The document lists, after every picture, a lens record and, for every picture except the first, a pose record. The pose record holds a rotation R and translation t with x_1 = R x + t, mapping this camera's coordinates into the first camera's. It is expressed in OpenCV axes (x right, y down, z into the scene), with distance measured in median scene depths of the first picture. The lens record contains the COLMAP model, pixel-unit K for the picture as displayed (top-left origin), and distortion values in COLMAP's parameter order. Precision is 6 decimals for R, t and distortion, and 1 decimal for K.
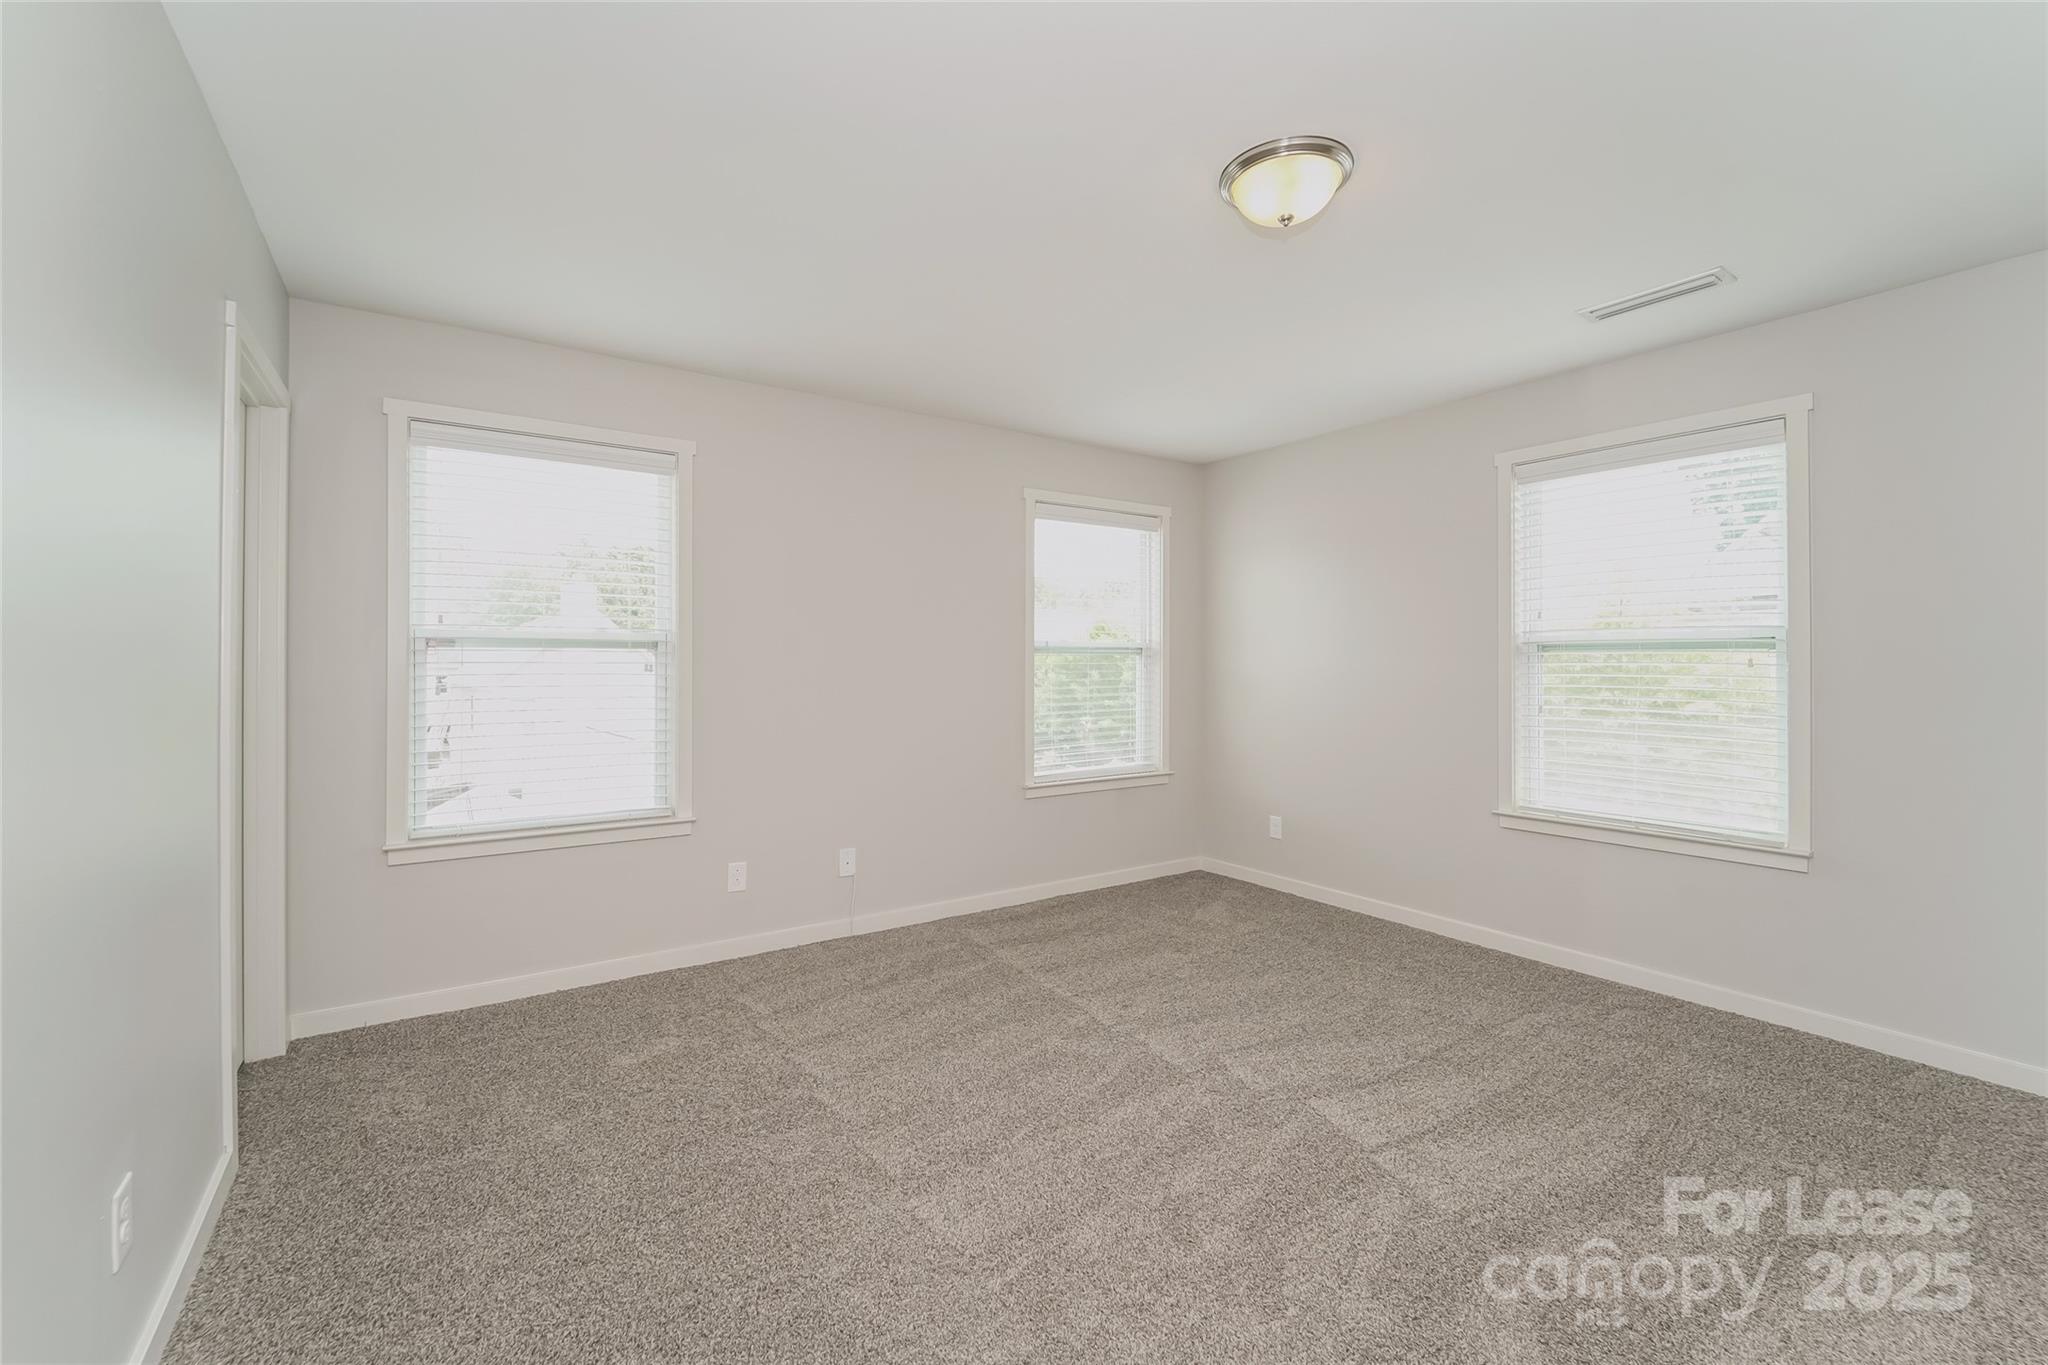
lens RADIAL K [[856.2, 0, 1017.7], [0, 856.2, 658.8], [0, 0, 1]] dist [0.027875, 0.000061]
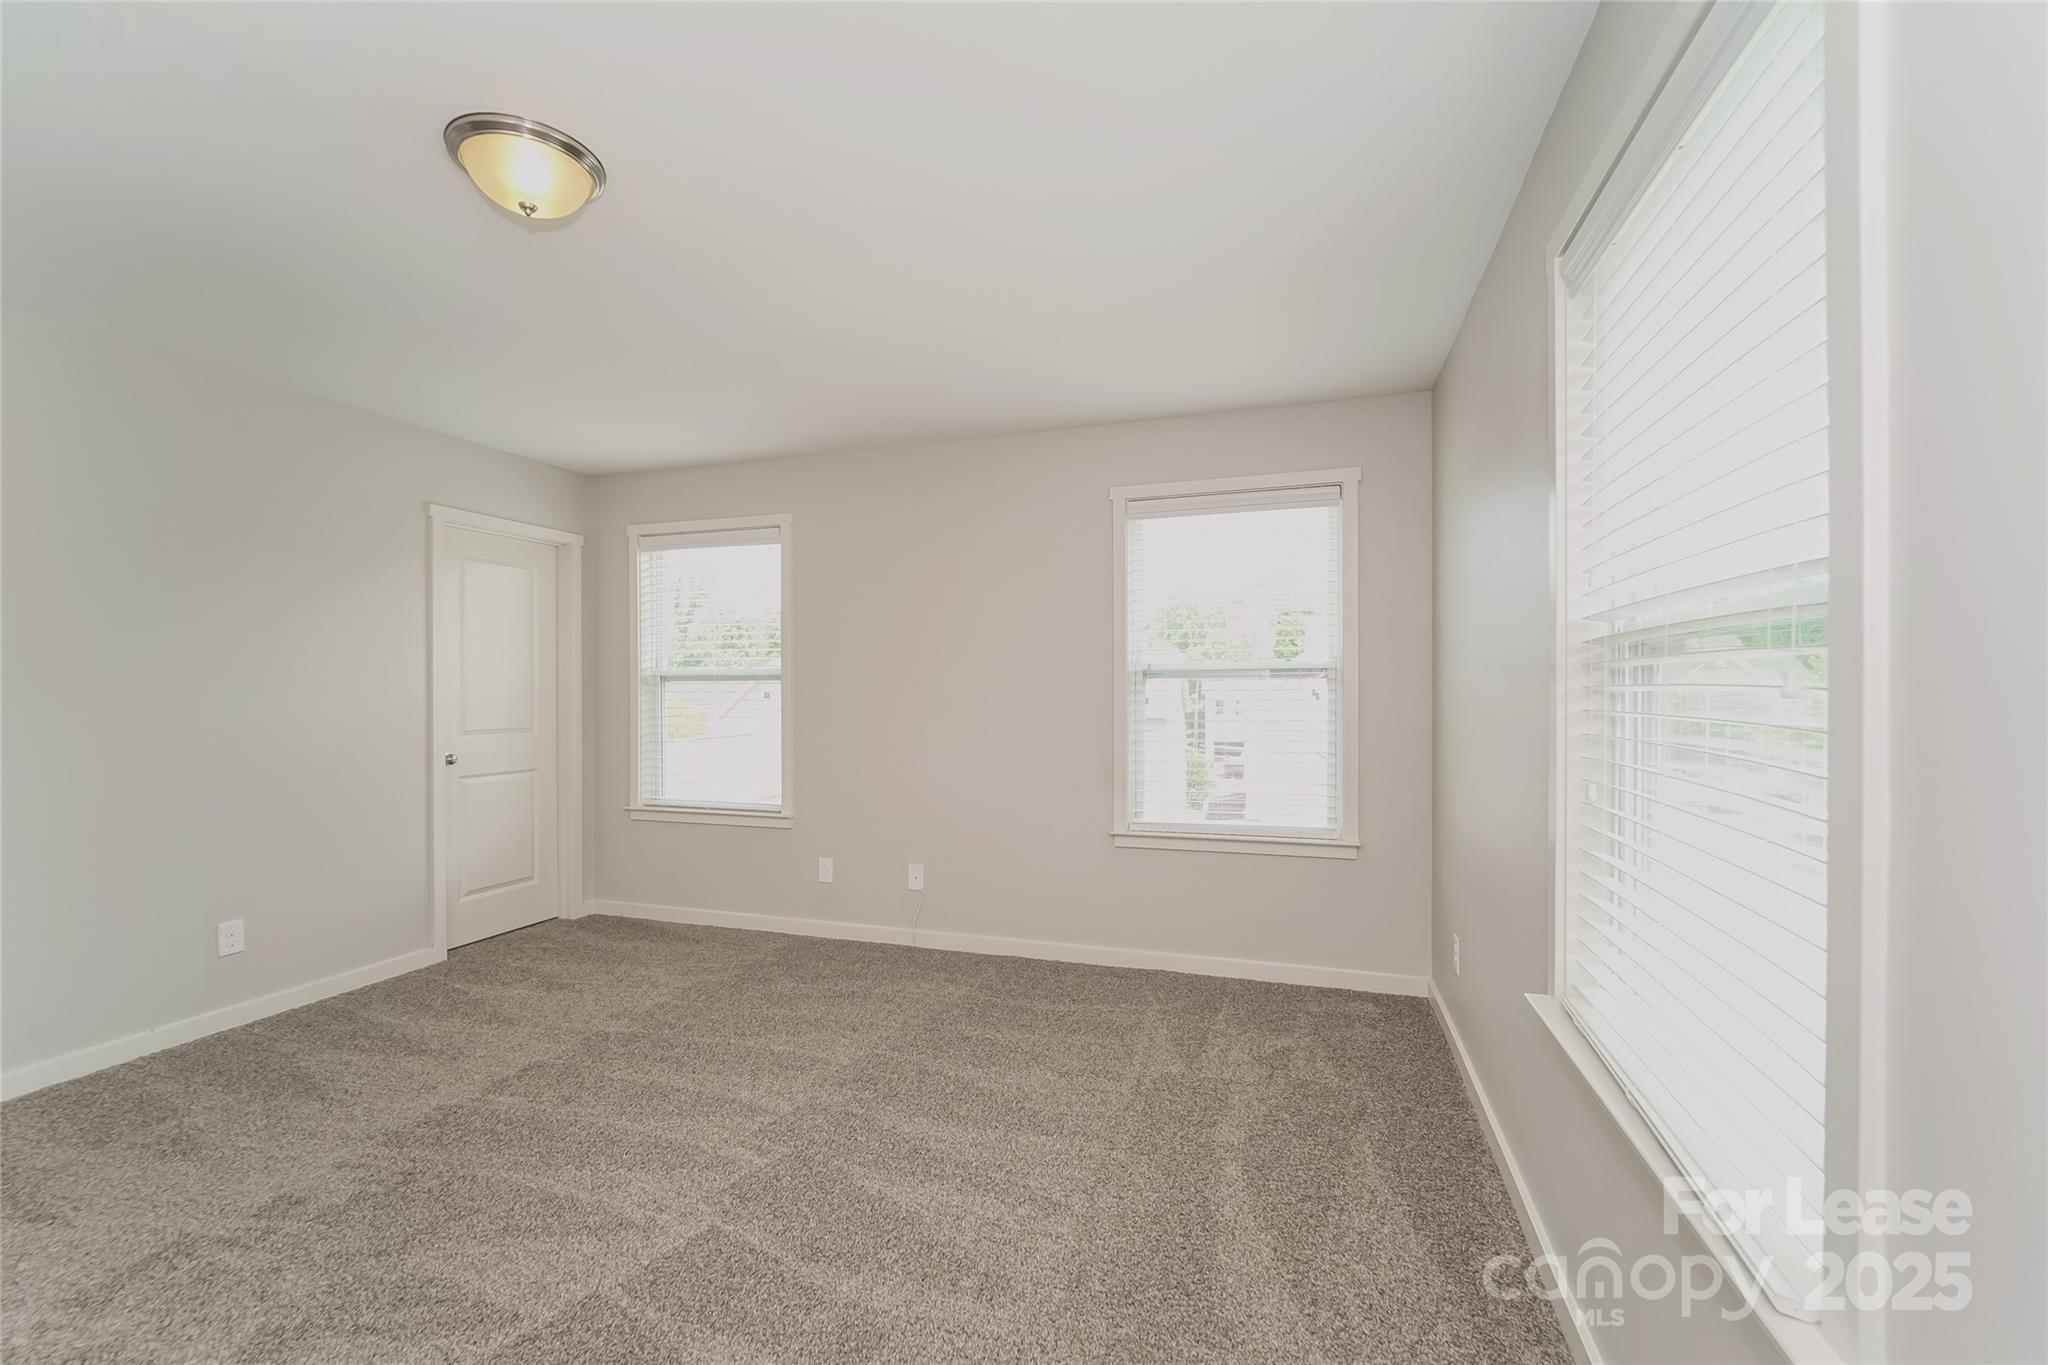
lens RADIAL K [[832.3, 0, 1020.0], [0, 832.3, 693.6], [0, 0, 1]] dist [0.000135, -0.000006]
pose [[0.628775, -0.000736, -0.777587, 0.746778], [0.008476, 0.999947, 0.005908, 0.003507], [0.777541, -0.010306, 0.628748, 0.490626]]
